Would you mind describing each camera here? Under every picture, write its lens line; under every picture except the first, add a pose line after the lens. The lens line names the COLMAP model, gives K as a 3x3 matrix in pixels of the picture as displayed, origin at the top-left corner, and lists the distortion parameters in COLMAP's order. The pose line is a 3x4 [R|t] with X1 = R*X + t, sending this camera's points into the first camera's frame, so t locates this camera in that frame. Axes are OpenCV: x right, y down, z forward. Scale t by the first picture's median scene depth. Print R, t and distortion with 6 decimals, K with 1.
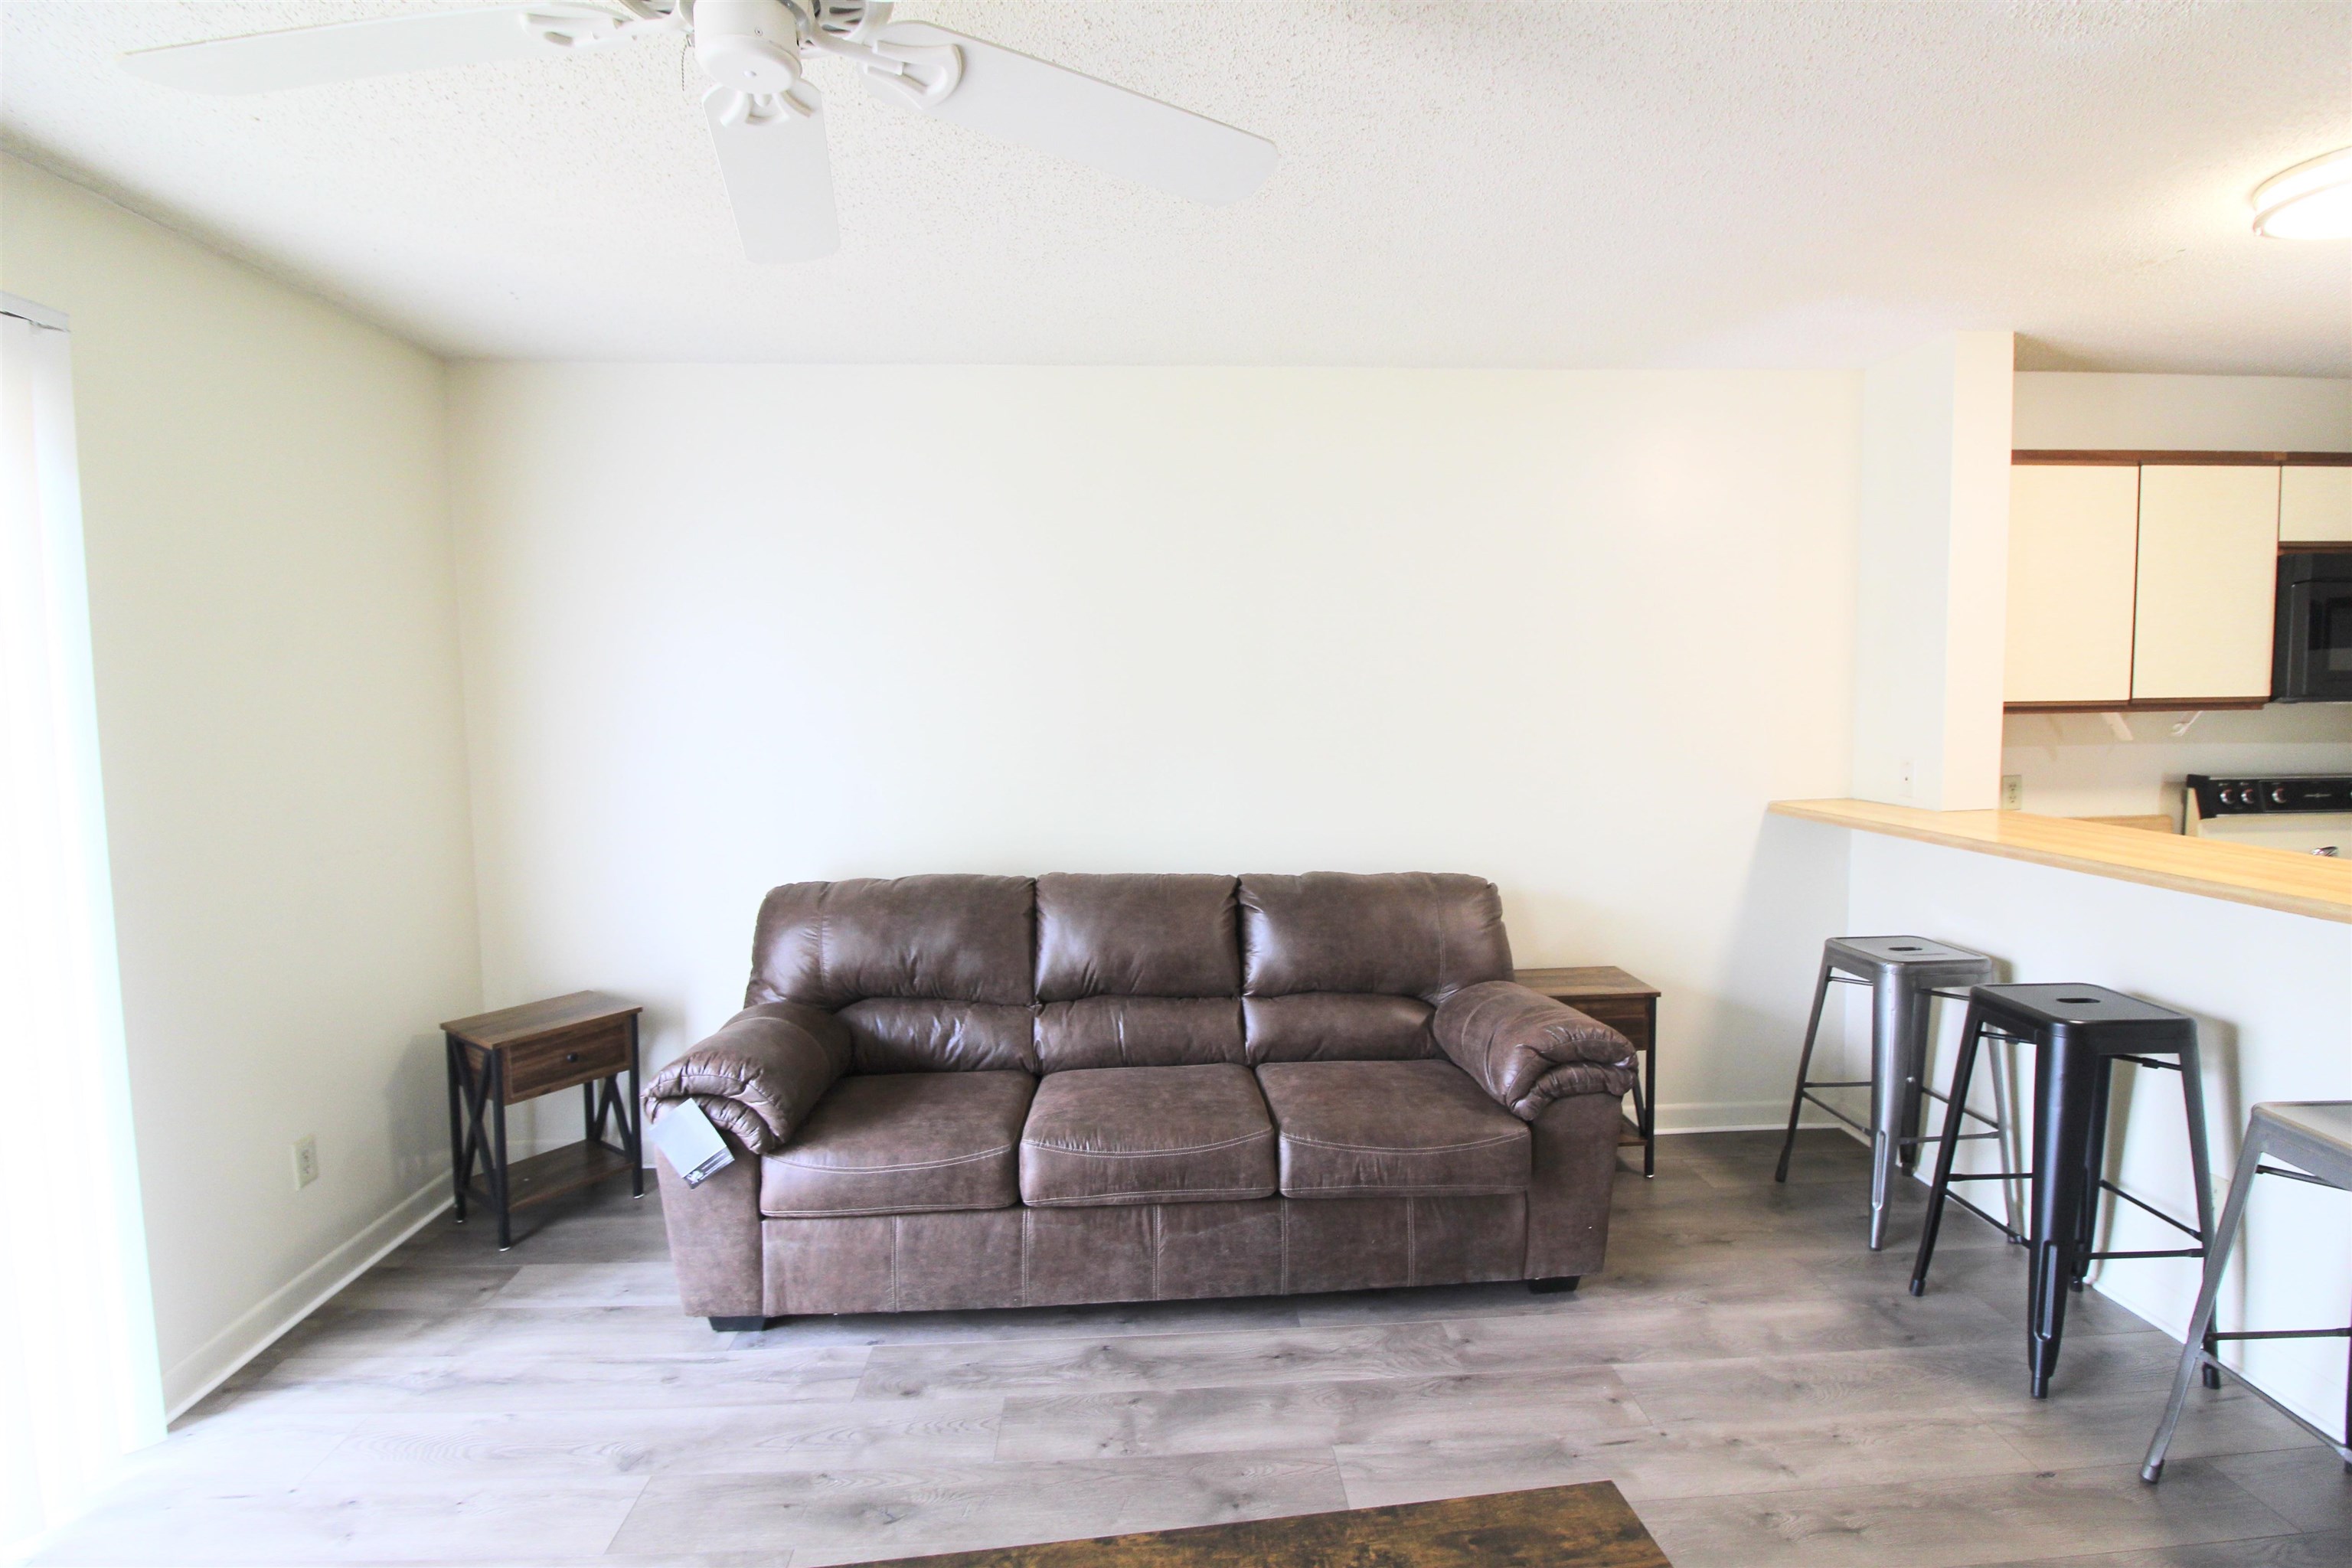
lens RADIAL K [[1089.1, 0, 1189.8], [0, 1089.1, 769.0], [0, 0, 1]] dist [-0.003235, -0.010910]
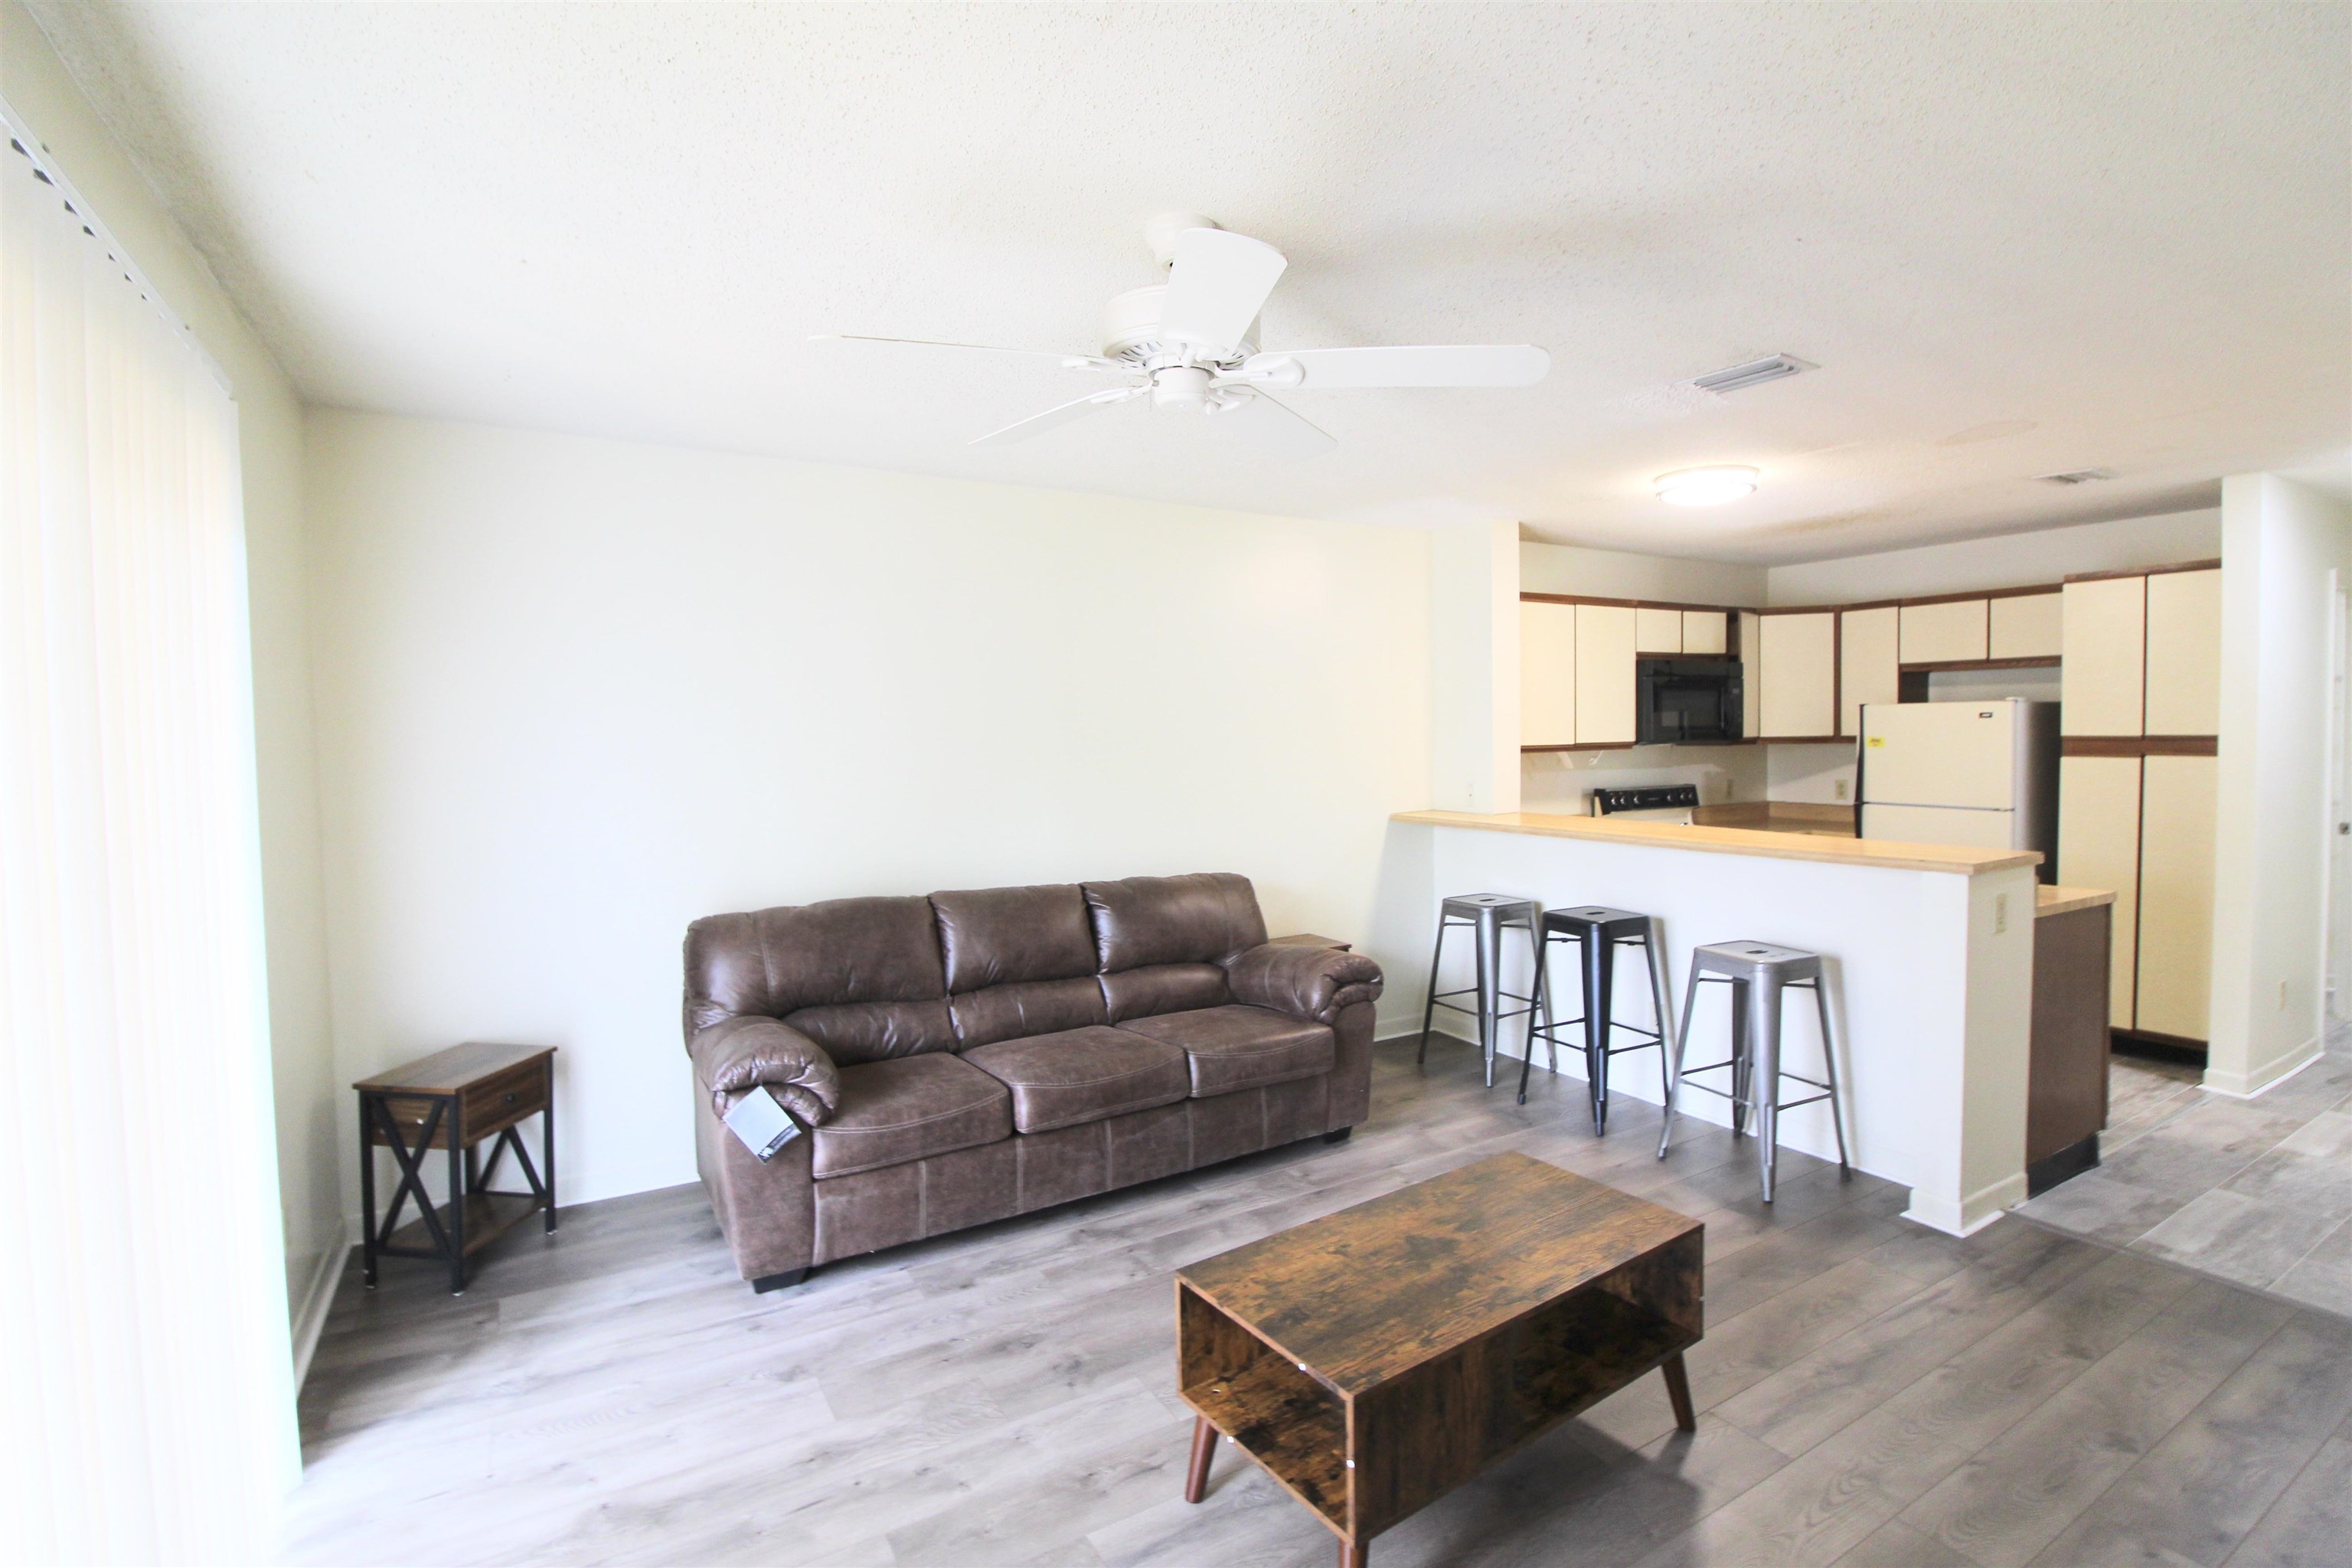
lens RADIAL K [[1089.1, 0, 1188.4], [0, 1089.1, 775.0], [0, 0, 1]] dist [-0.003235, -0.010910]
pose [[0.885427, -0.018172, 0.464424, -0.557103], [0.035399, 0.998970, -0.028401, 0.013153], [-0.463429, 0.041587, 0.885158, -0.263968]]
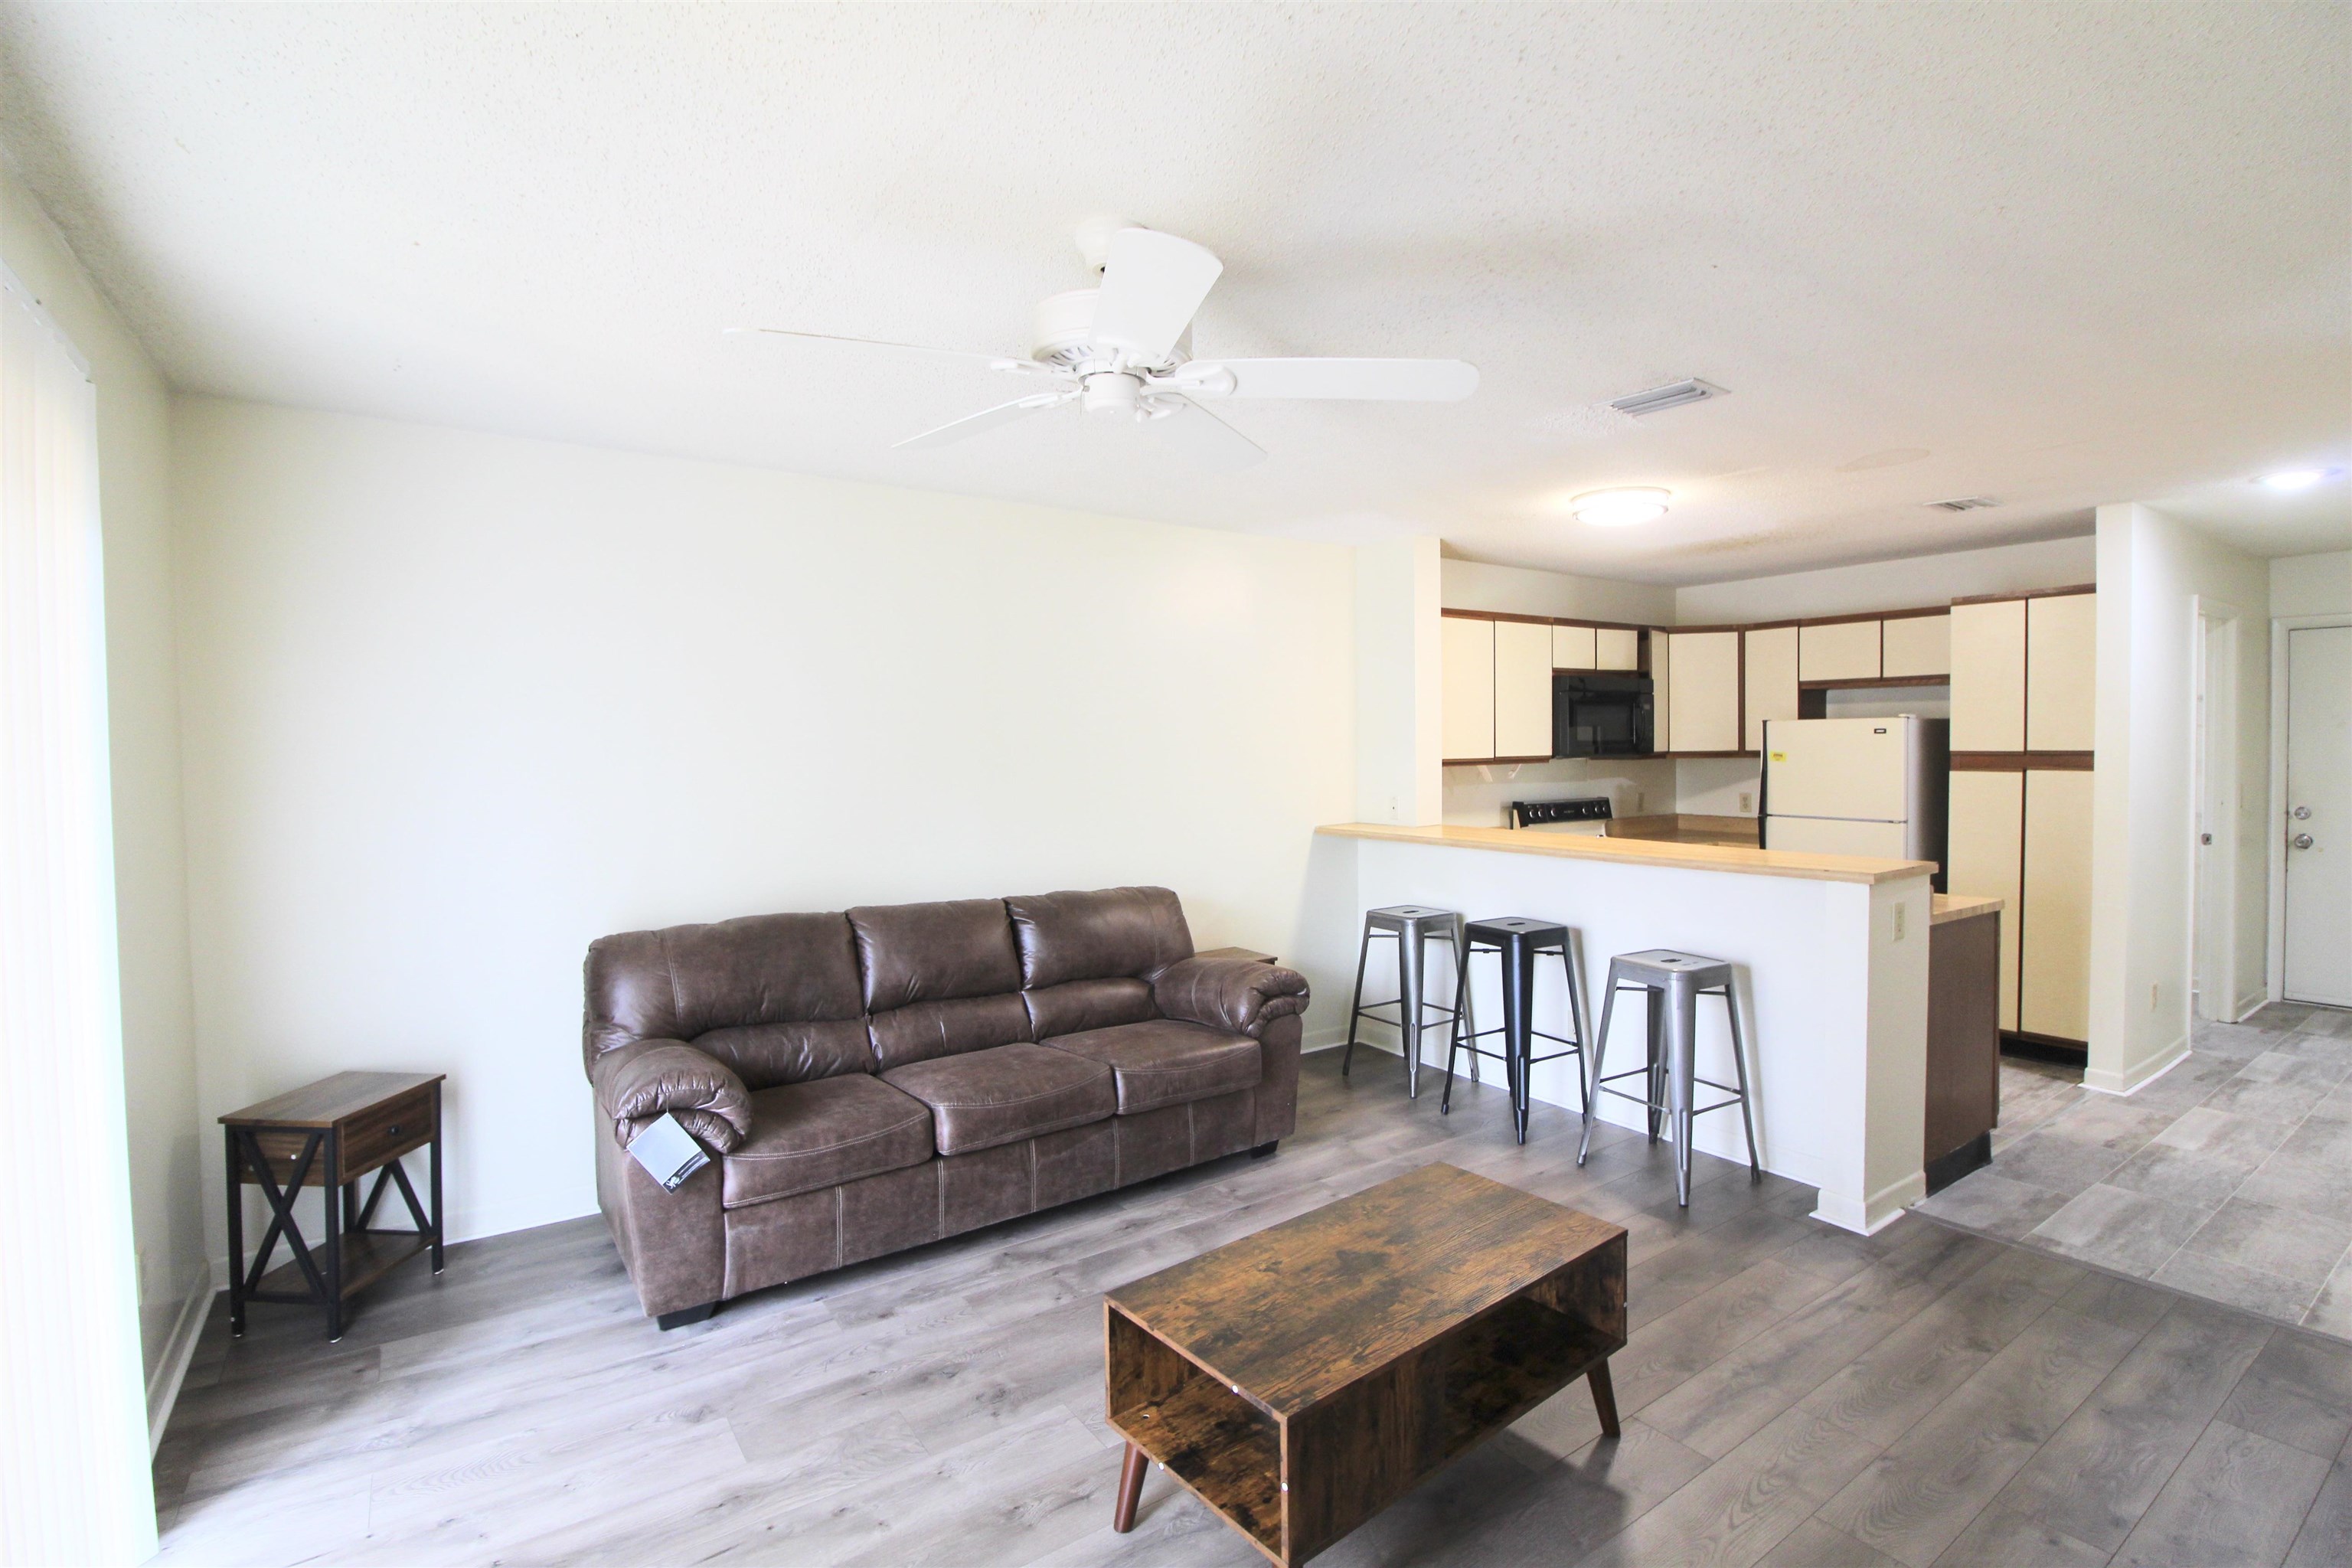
lens RADIAL K [[1089.1, 0, 1189.3], [0, 1089.1, 776.0], [0, 0, 1]] dist [-0.003235, -0.010910]
pose [[0.849614, -0.011446, 0.527280, -0.556473], [0.036776, 0.998617, -0.037580, 0.014229], [-0.526121, 0.051320, 0.848860, -0.250140]]
